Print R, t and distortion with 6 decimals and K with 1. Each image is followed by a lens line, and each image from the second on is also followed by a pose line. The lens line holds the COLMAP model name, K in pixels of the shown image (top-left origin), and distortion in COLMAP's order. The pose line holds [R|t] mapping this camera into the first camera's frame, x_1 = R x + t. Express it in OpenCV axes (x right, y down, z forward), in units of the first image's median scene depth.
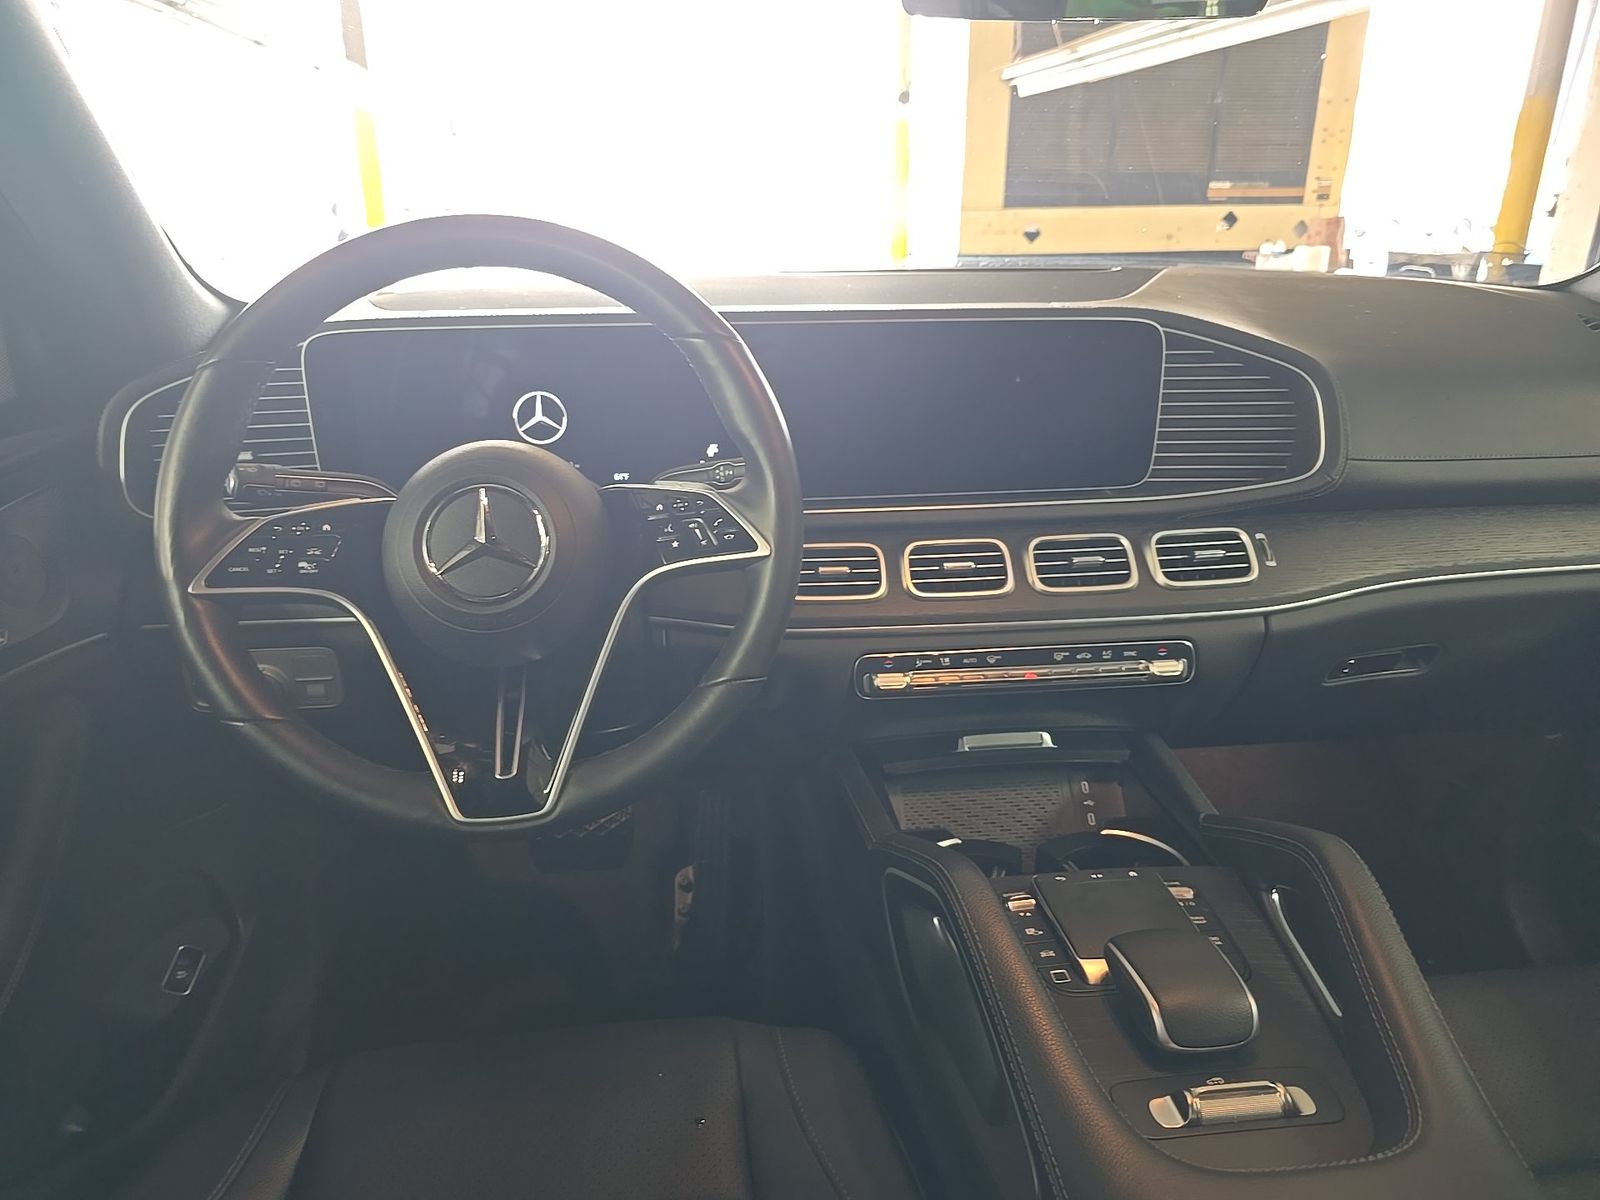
lens RADIAL K [[1130.3, 0, 800.0], [0, 1130.3, 600.0], [0, 0, 1]] dist [0.074404, -0.108591]
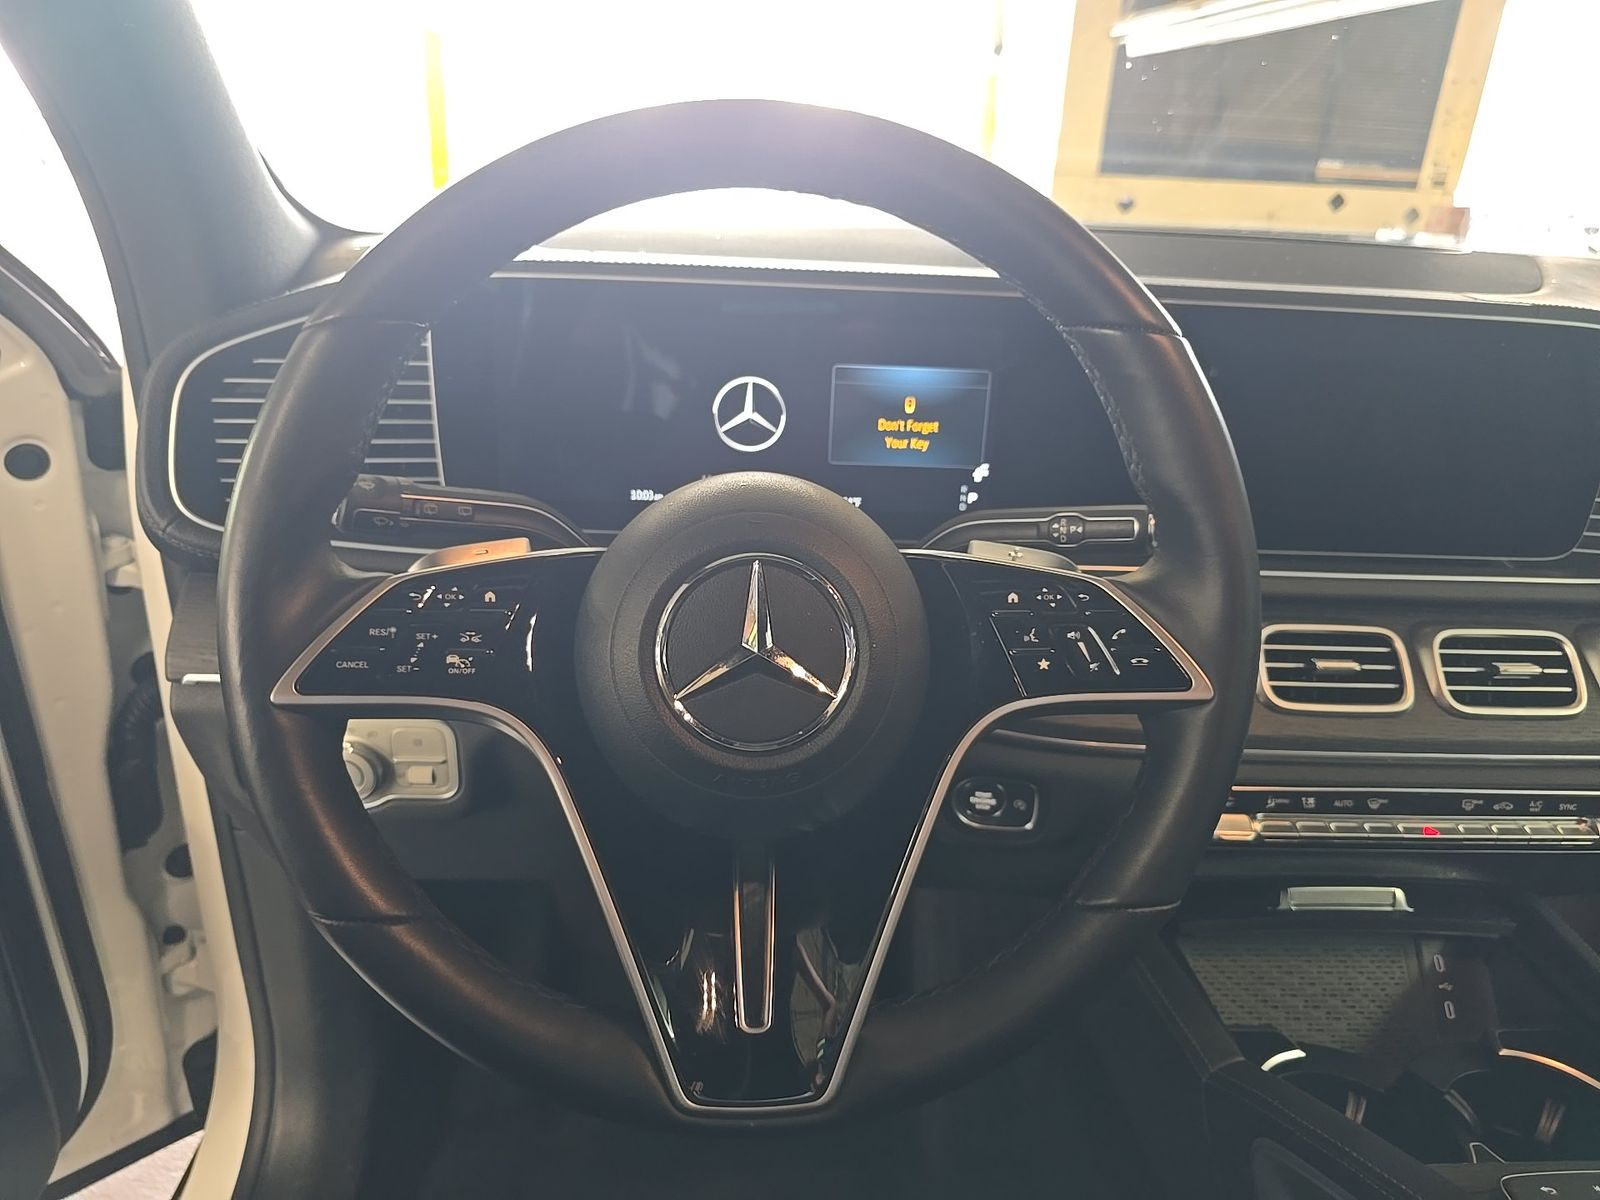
lens RADIAL K [[1130.3, 0, 800.0], [0, 1130.3, 600.0], [0, 0, 1]] dist [0.074404, -0.108591]
pose [[0.997104, 0.070439, -0.028654, -0.169070], [-0.069384, 0.996930, 0.036283, -0.072240], [0.031122, -0.034190, 0.998931, 0.286337]]
